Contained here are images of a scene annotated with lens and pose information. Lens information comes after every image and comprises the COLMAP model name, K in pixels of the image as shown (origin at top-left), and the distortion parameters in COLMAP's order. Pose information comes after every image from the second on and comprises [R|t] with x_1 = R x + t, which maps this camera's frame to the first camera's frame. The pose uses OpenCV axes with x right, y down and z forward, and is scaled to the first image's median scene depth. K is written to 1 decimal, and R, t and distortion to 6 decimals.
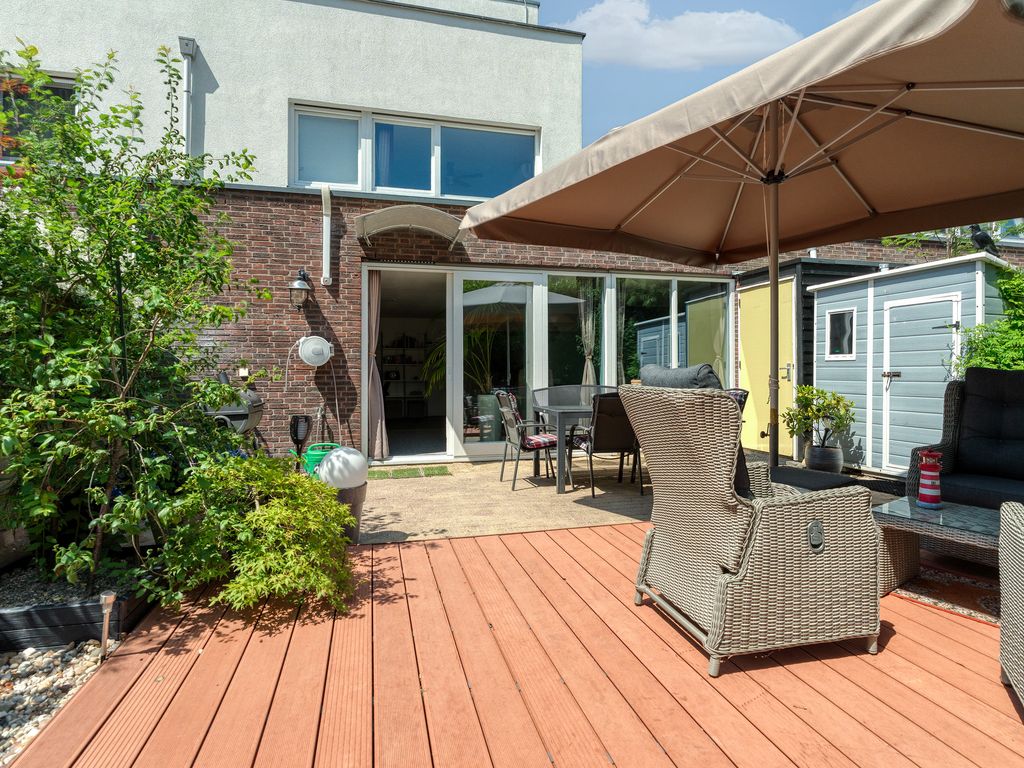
lens RADIAL K [[542.6, 0, 512.0], [0, 542.6, 384.0], [0, 0, 1]] dist [-0.006002, -0.000384]
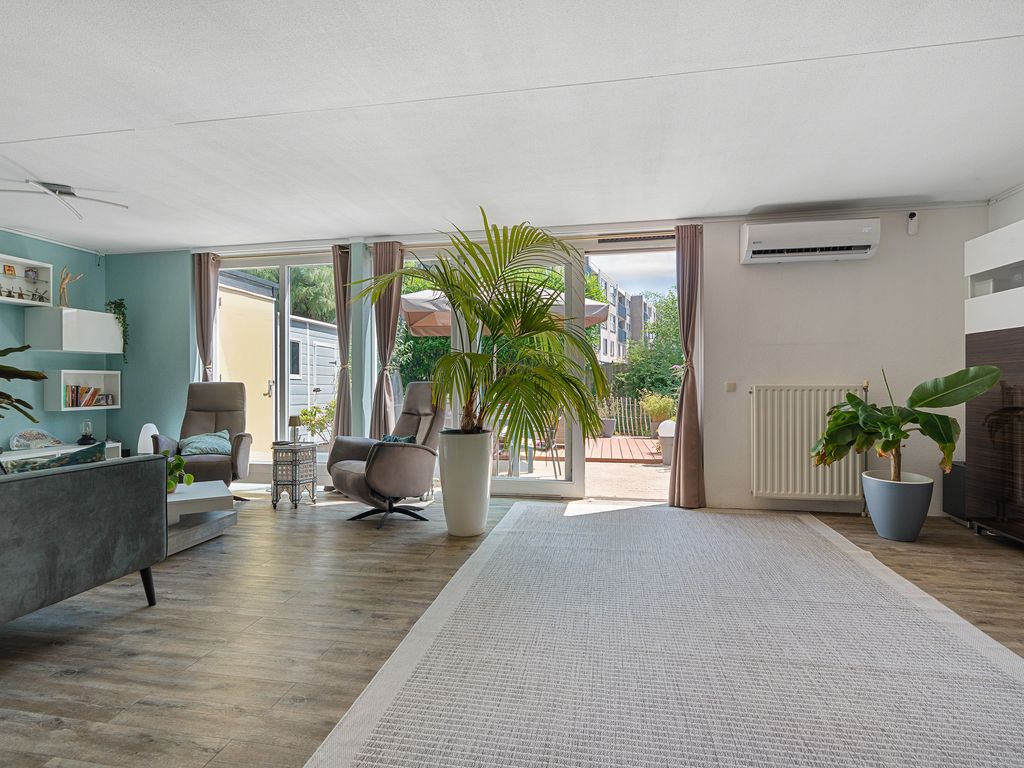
lens RADIAL K [[533.5, 0, 511.5], [0, 533.5, 380.1], [0, 0, 1]] dist [0.001568, -0.000666]
pose [[-0.906127, 0.006467, 0.422957, -0.170945], [0.008036, 0.999966, 0.001928, -0.018232], [-0.422930, 0.005146, -0.906148, 0.862281]]
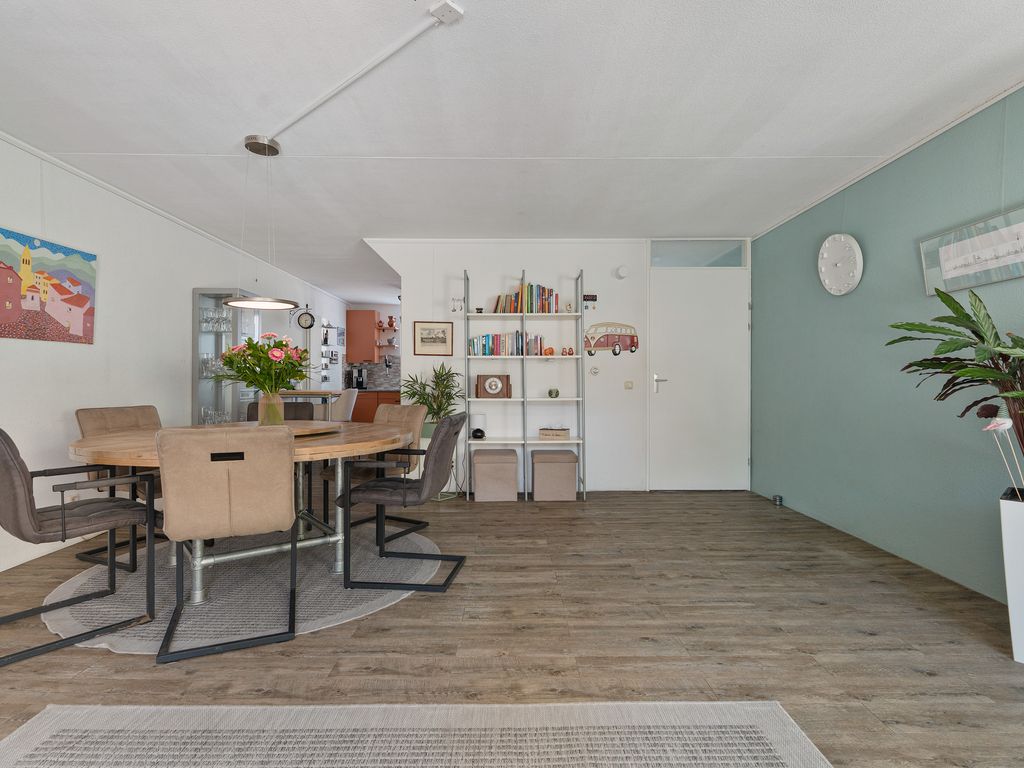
lens RADIAL K [[533.5, 0, 511.5], [0, 533.5, 380.1], [0, 0, 1]] dist [0.001568, -0.000666]
pose [[0.970922, 0.000580, -0.239396, -0.118210], [-0.003398, 0.999930, -0.011357, -0.016039], [0.239373, 0.011840, 0.970855, 0.640628]]
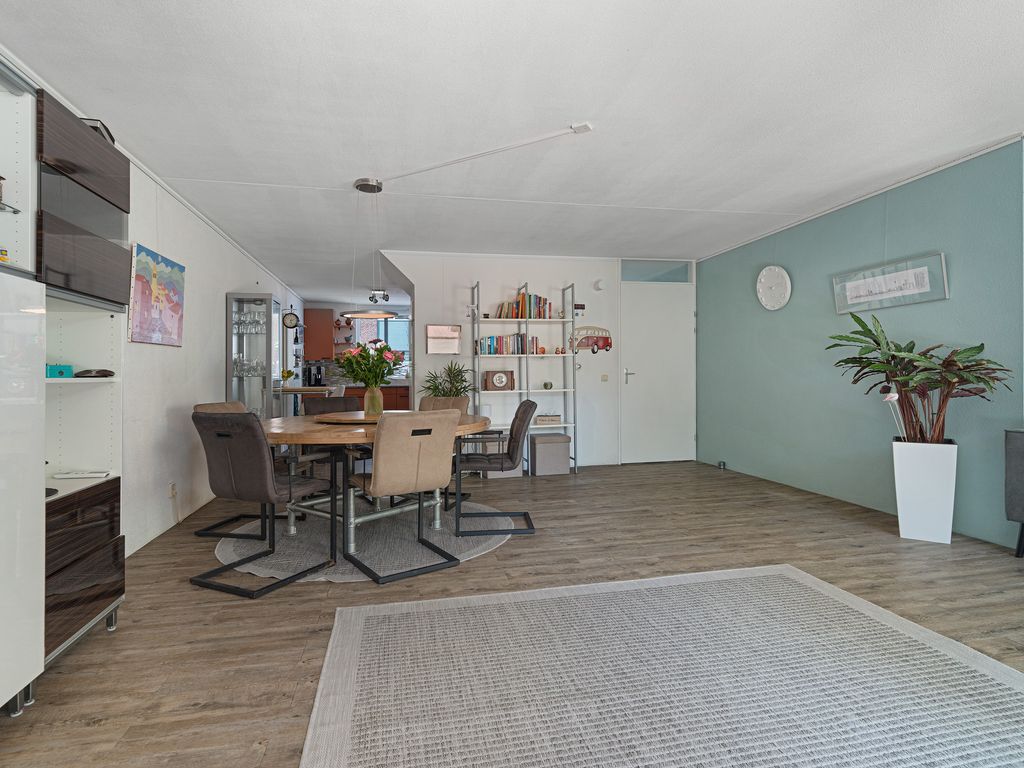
lens RADIAL K [[542.5, 0, 513.8], [0, 542.5, 378.4], [0, 0, 1]] dist [0.001939, 0.000697]
pose [[0.999214, -0.011487, -0.037932, -0.190087], [0.011315, 0.999925, -0.004754, -0.015405], [0.037983, 0.004321, 0.999269, 0.555827]]
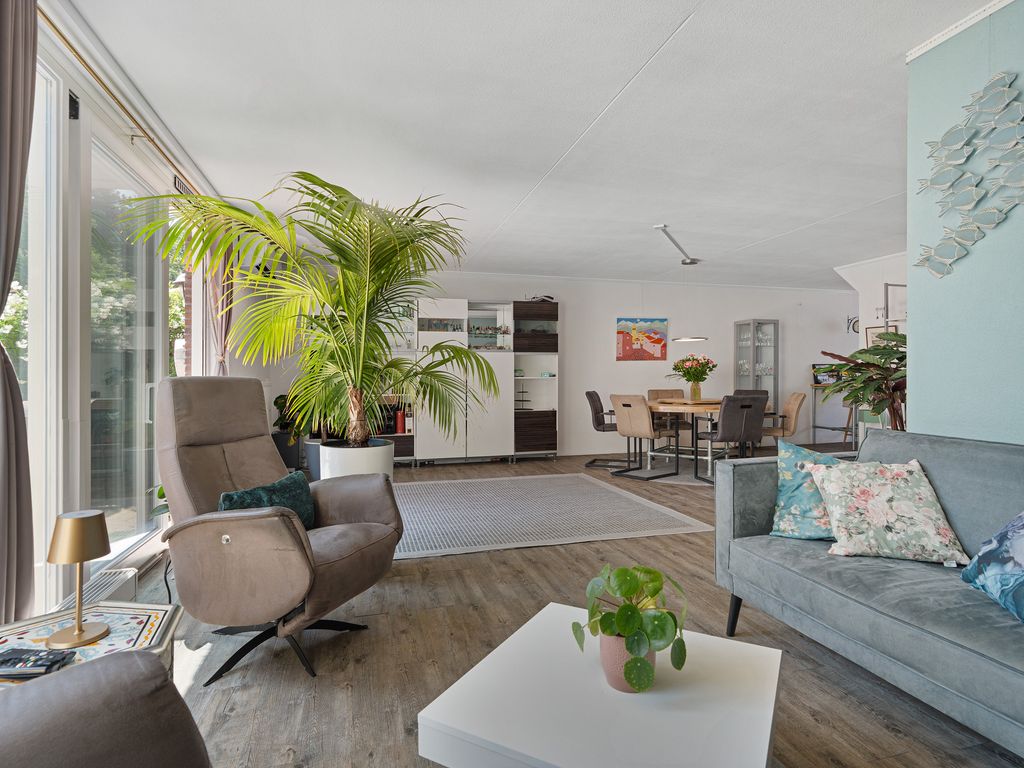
lens RADIAL K [[542.6, 0, 512.0], [0, 542.6, 384.0], [0, 0, 1]] dist [-0.006002, -0.000384]
pose [[0.024342, 0.011167, -0.999641, 0.194480], [-0.003170, 0.999933, 0.011093, -0.016834], [0.999699, 0.002899, 0.024376, 0.670426]]
